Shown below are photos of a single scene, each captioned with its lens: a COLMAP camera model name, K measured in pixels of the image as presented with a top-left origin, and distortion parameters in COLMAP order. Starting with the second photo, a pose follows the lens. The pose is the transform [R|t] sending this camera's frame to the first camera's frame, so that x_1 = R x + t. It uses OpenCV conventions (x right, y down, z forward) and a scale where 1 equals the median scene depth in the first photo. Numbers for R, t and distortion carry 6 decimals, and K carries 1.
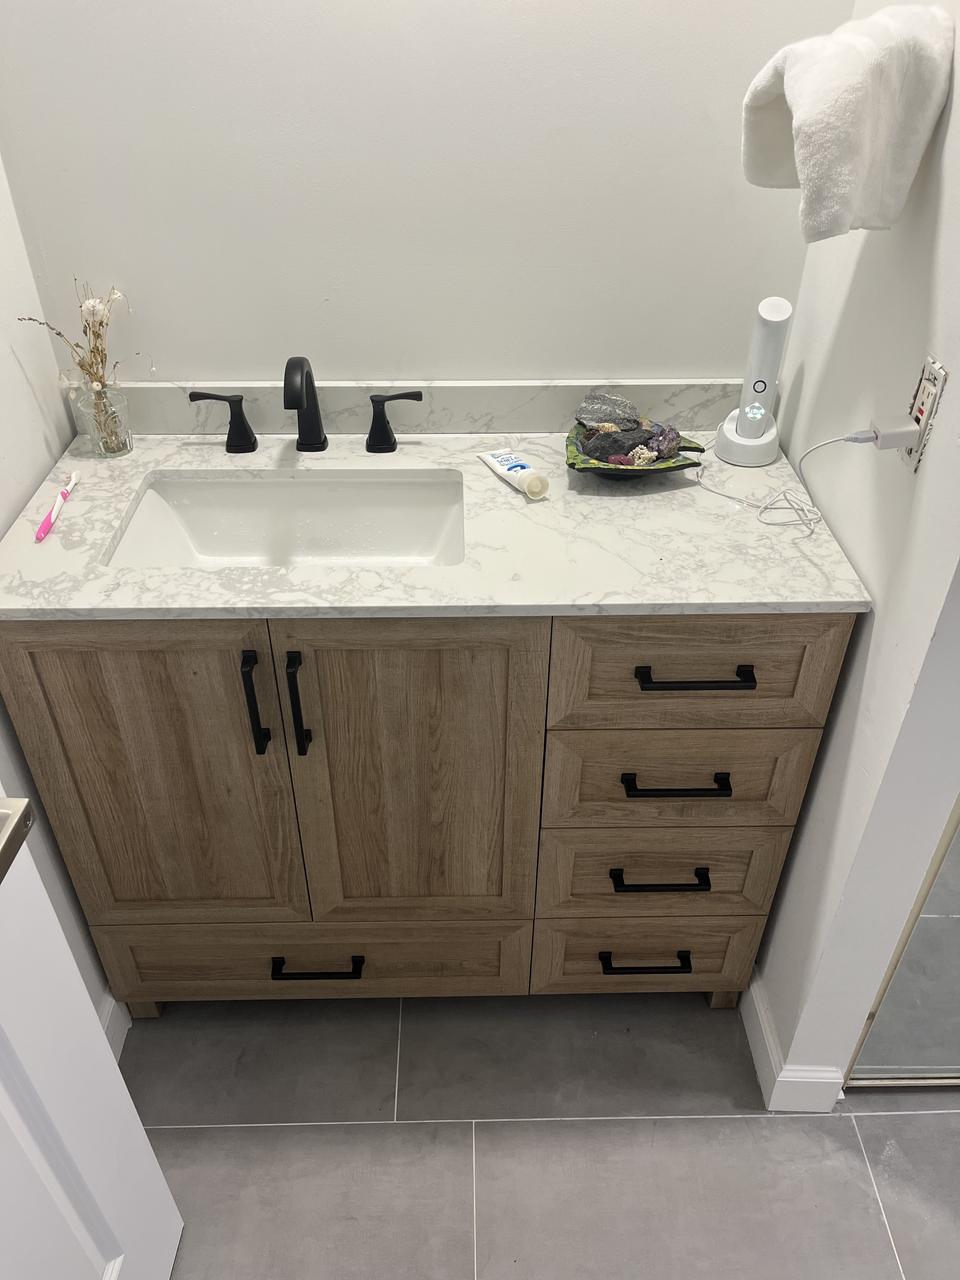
lens RADIAL K [[952.0, 0, 480.0], [0, 952.0, 640.0], [0, 0, 1]] dist [0.007781, 0.001175]
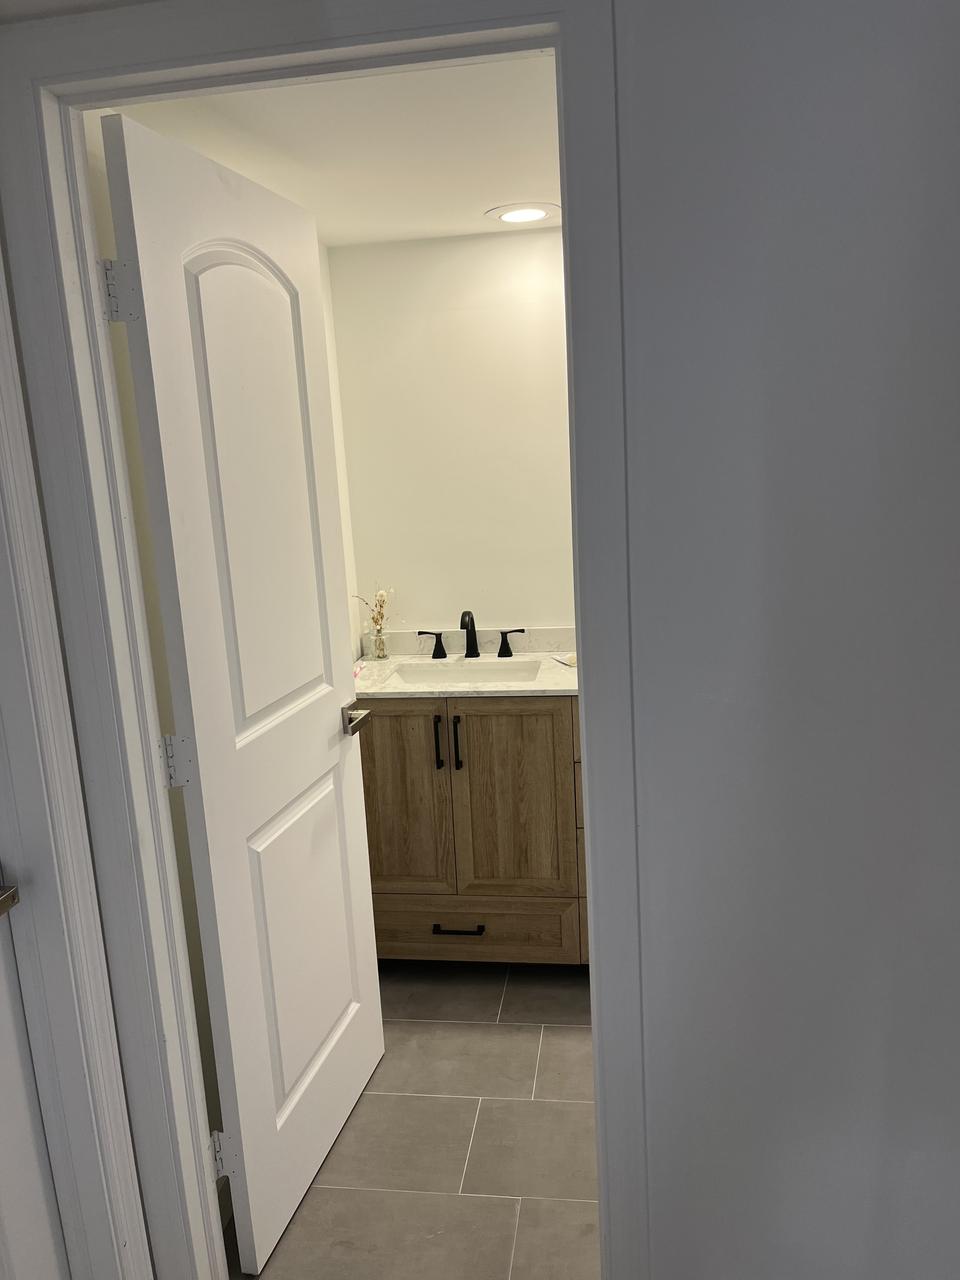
lens RADIAL K [[952.0, 0, 480.0], [0, 952.0, 640.0], [0, 0, 1]] dist [0.007781, 0.001175]
pose [[0.983382, -0.024161, -0.179936, 0.233430], [-0.057125, 0.899587, -0.432989, 0.719222], [0.172329, 0.436072, 0.883258, -0.921477]]
